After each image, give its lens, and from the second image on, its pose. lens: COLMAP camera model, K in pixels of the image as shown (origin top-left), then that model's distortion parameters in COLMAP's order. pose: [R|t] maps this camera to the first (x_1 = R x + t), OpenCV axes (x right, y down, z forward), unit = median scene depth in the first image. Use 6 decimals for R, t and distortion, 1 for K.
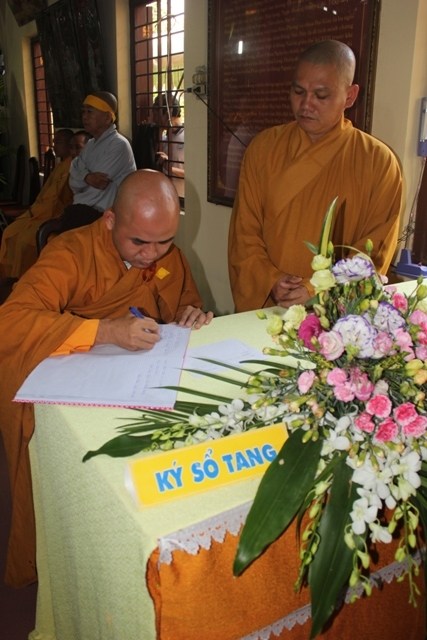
lens RADIAL K [[643.0, 0, 213.5], [0, 643.0, 320.0], [0, 0, 1]] dist [-0.020498, -0.007810]
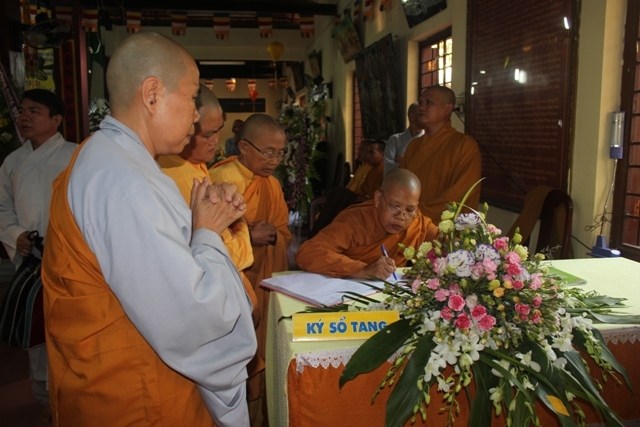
lens RADIAL K [[671.0, 0, 320.0], [0, 671.0, 213.5], [0, 0, 1]] dist [-0.000999, -0.005411]
pose [[0.924110, 0.053686, -0.378337, 0.542687], [-0.127940, 0.976408, -0.173949, 0.242135], [0.360073, 0.209152, 0.909177, -0.583243]]
